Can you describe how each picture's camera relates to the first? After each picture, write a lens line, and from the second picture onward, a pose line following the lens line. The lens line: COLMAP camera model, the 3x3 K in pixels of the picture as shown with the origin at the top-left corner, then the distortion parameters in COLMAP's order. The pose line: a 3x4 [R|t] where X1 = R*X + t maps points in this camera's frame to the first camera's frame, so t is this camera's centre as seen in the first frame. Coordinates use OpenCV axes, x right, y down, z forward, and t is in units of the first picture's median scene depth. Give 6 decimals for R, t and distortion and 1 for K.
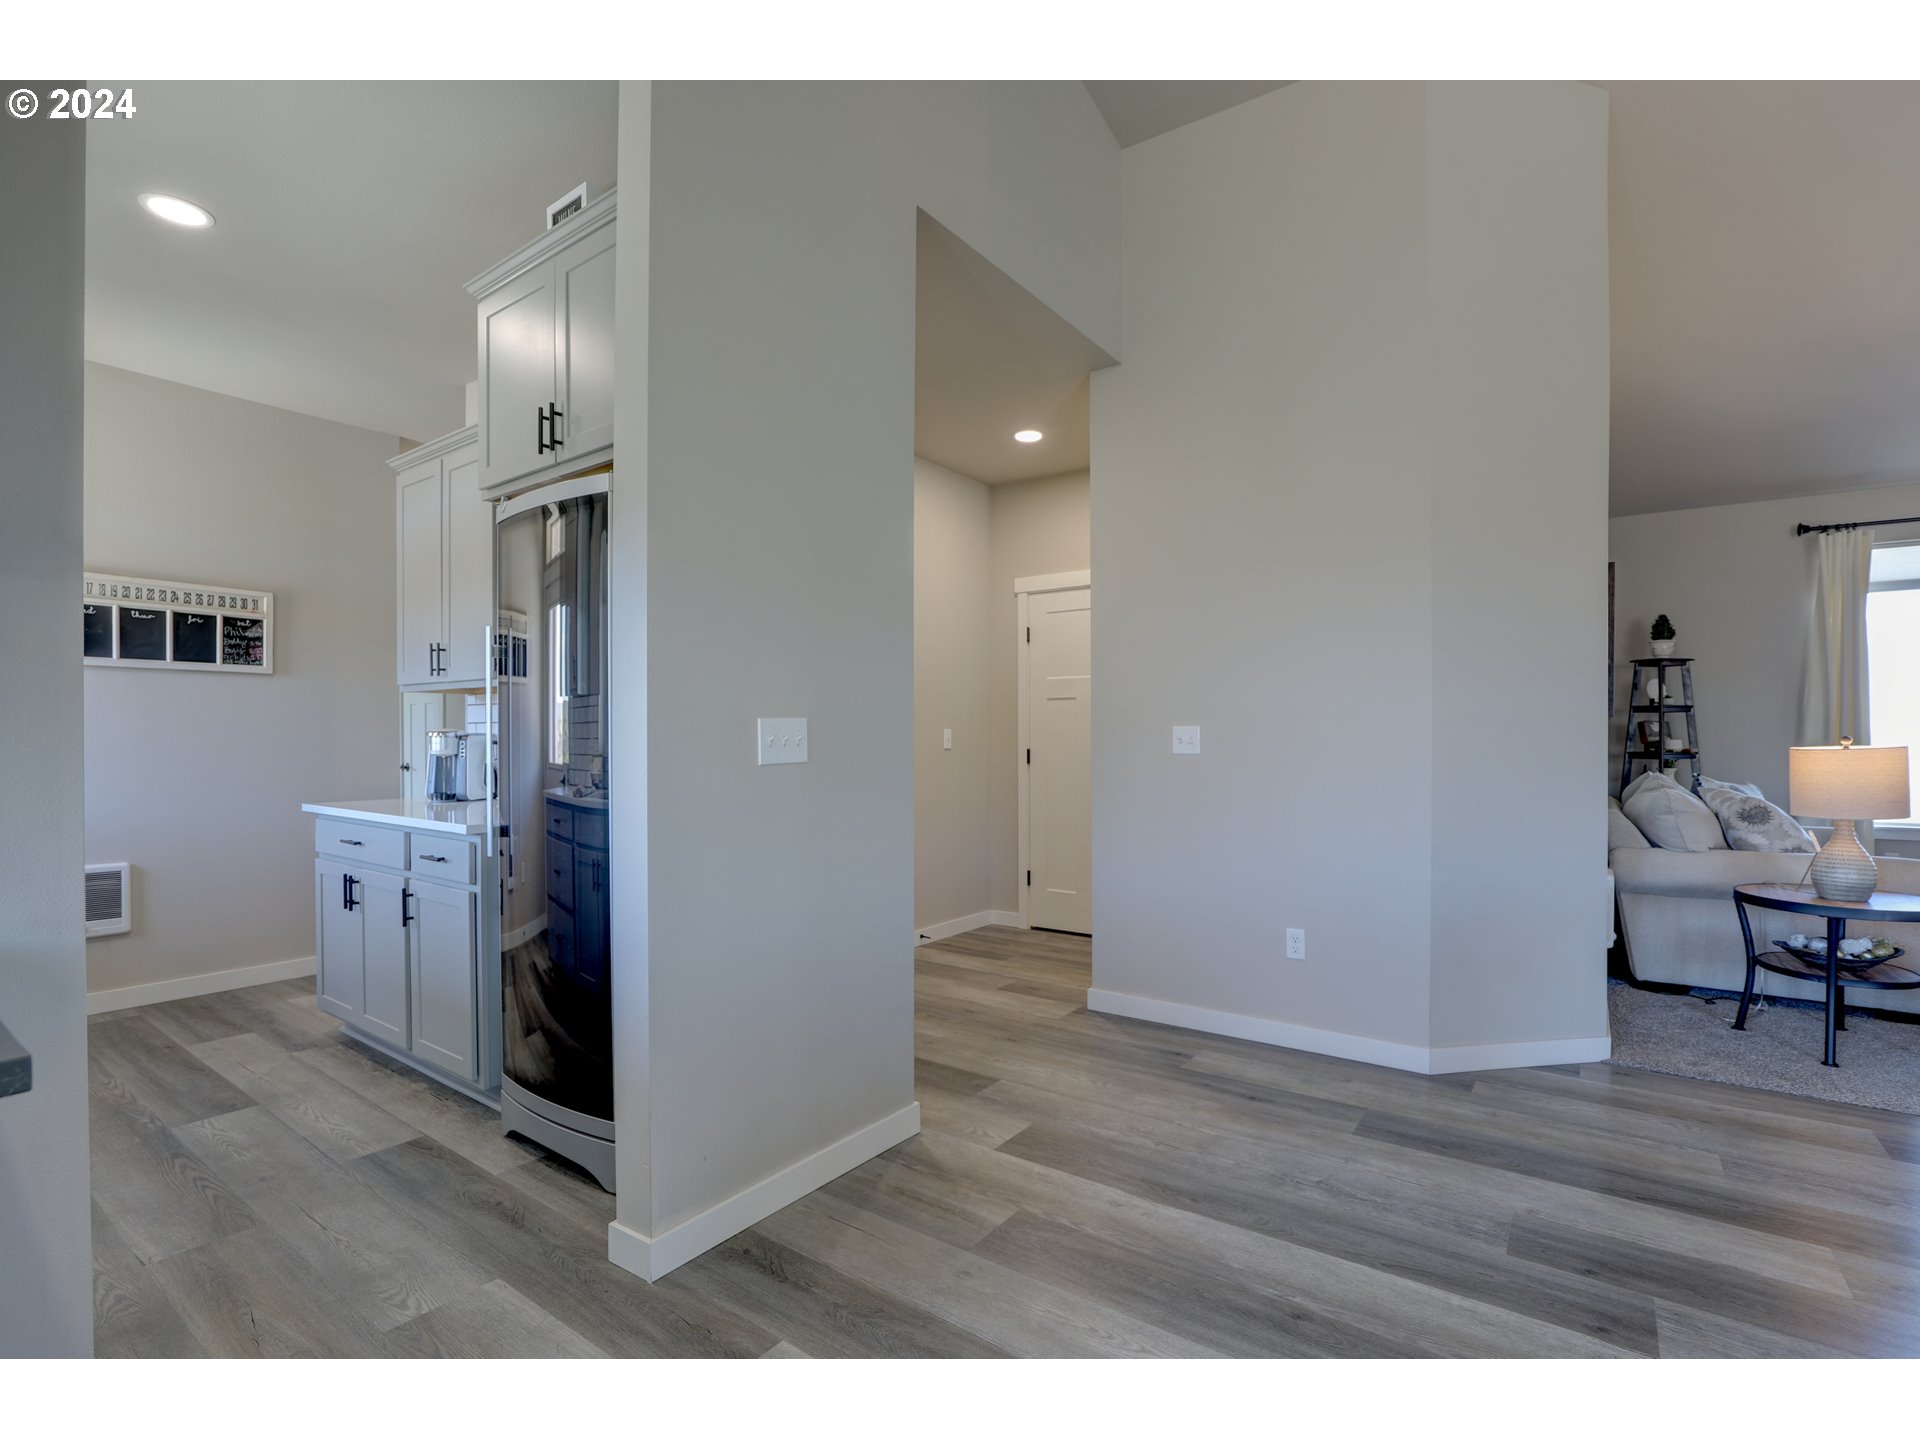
lens RADIAL K [[888.9, 0, 968.6], [0, 888.9, 744.1], [0, 0, 1]] dist [-0.035065, 0.007466]
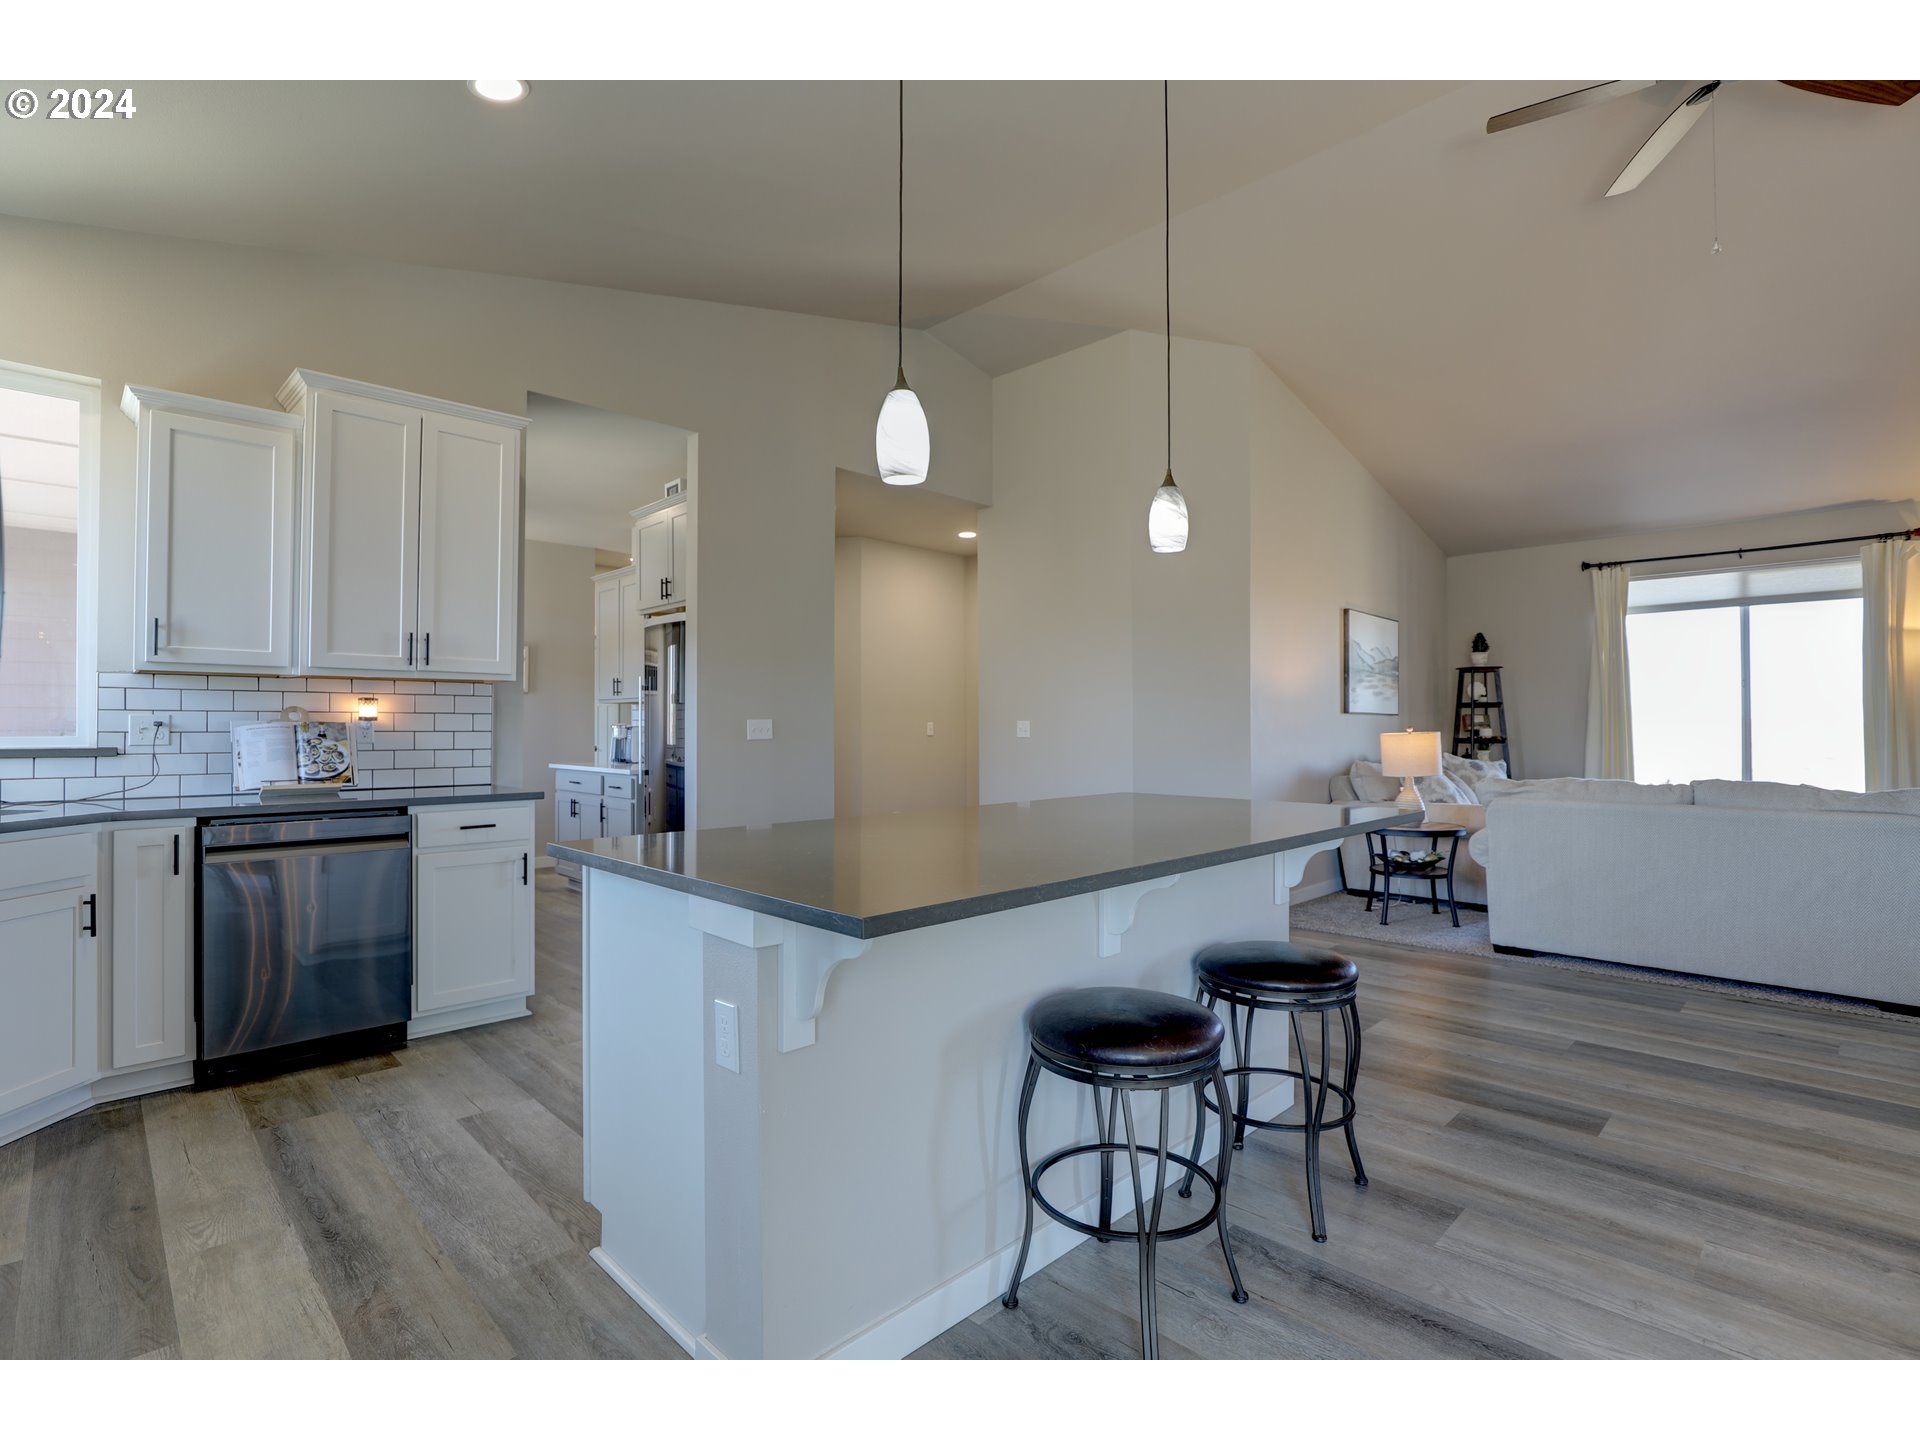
lens RADIAL K [[888.9, 0, 955.9], [0, 888.9, 740.2], [0, 0, 1]] dist [-0.035065, 0.007466]
pose [[0.984973, 0.001388, -0.172703, 0.445484], [-0.000173, 0.999975, 0.007049, 0.005092], [0.172709, -0.006913, 0.984949, -0.751324]]
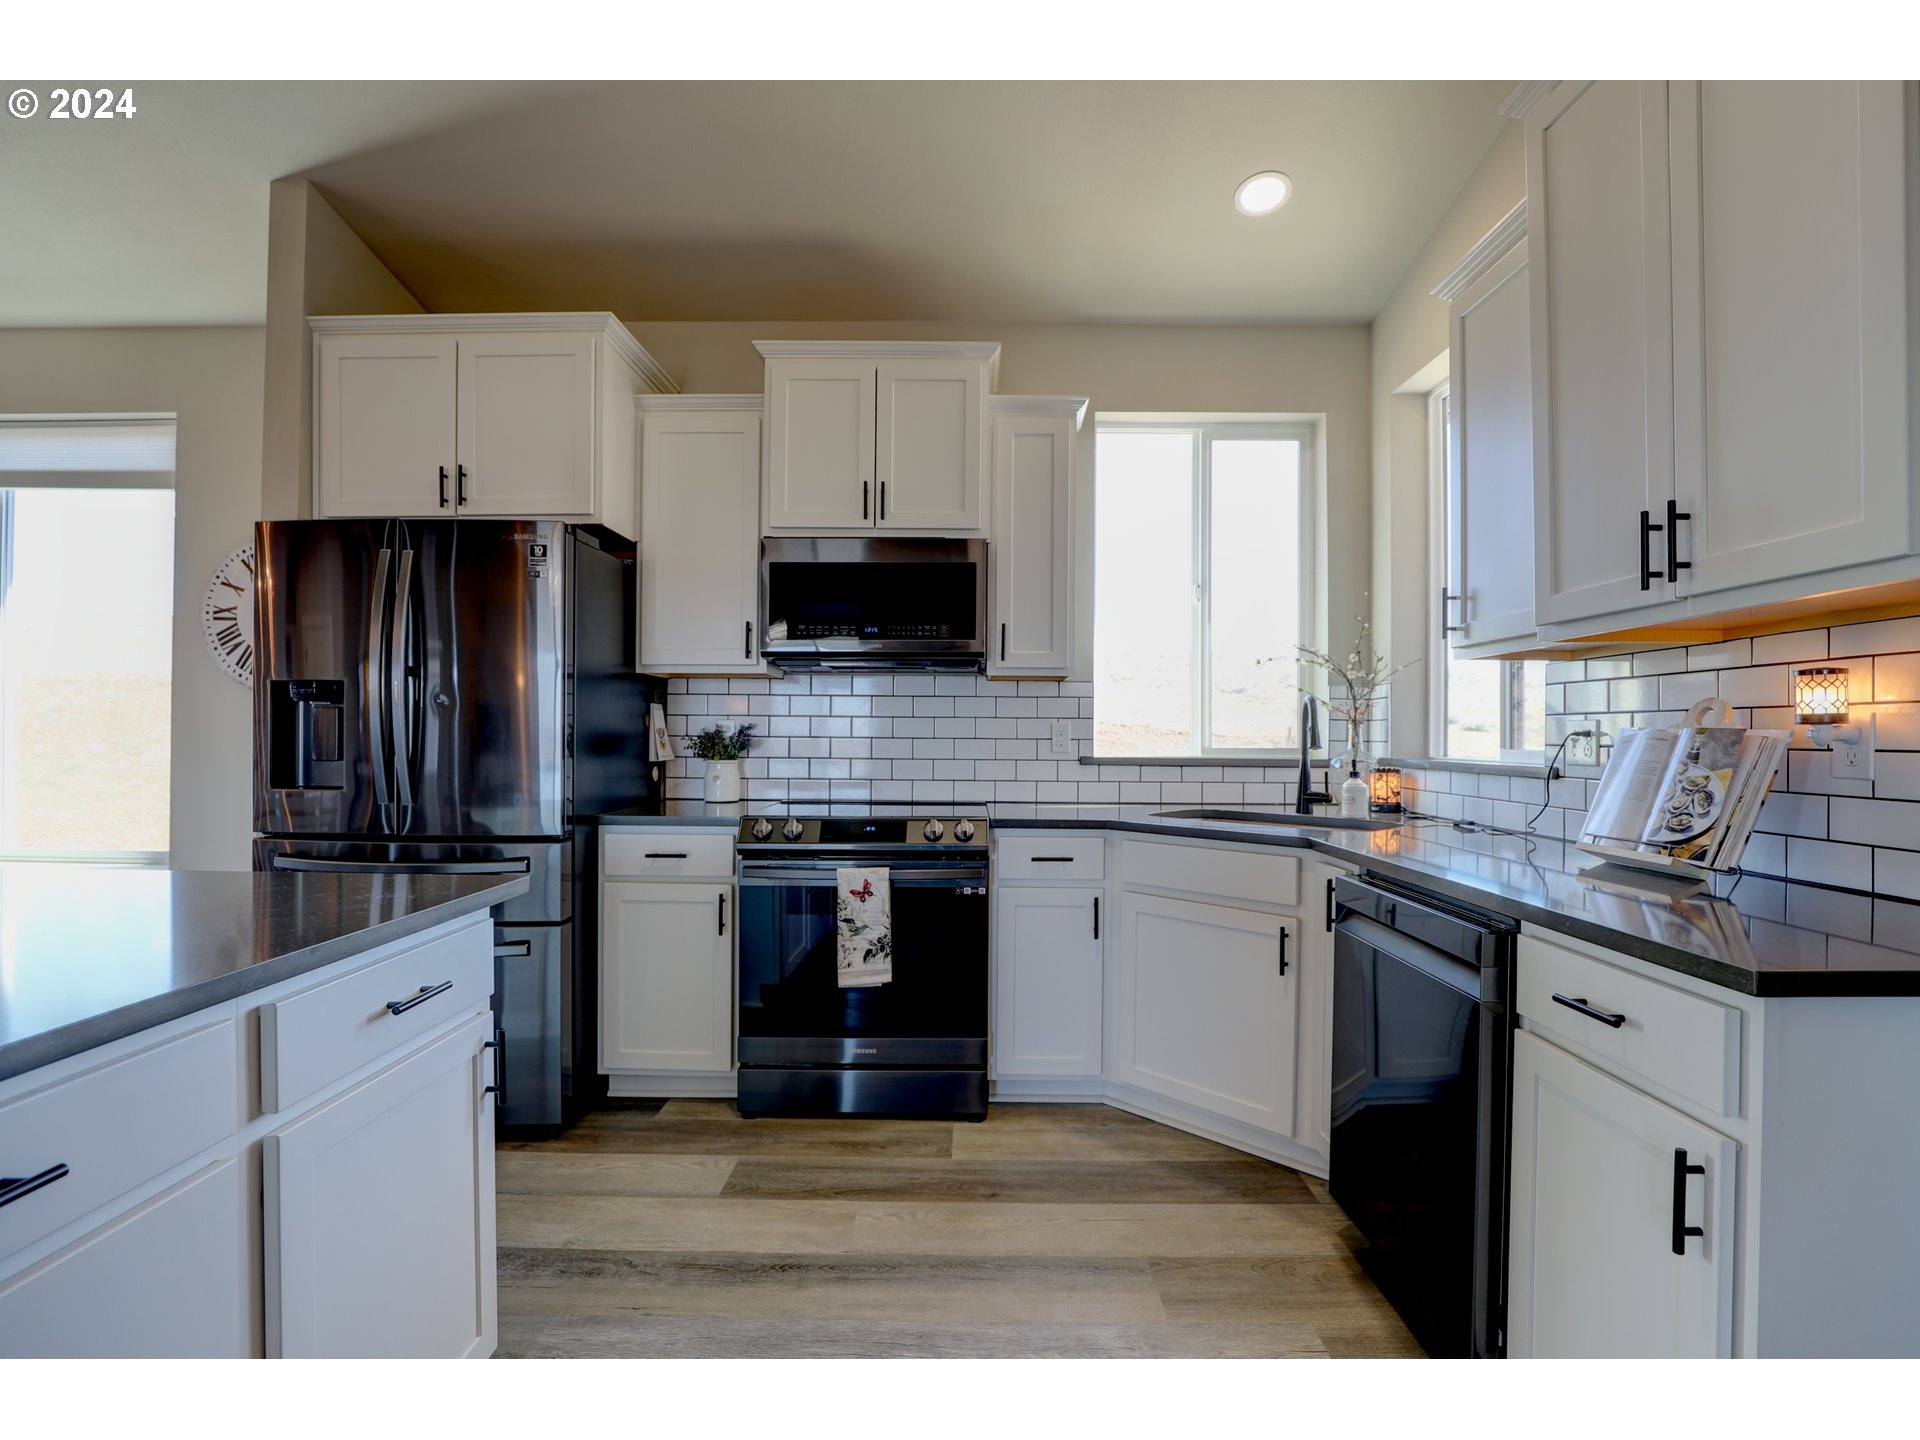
lens RADIAL K [[888.9, 0, 966.1], [0, 888.9, 734.1], [0, 0, 1]] dist [-0.035065, 0.007466]
pose [[-0.814593, -0.007410, -0.579985, 0.159382], [-0.011814, 0.999923, 0.003818, -0.002560], [0.579912, 0.009962, -0.814618, 0.287531]]
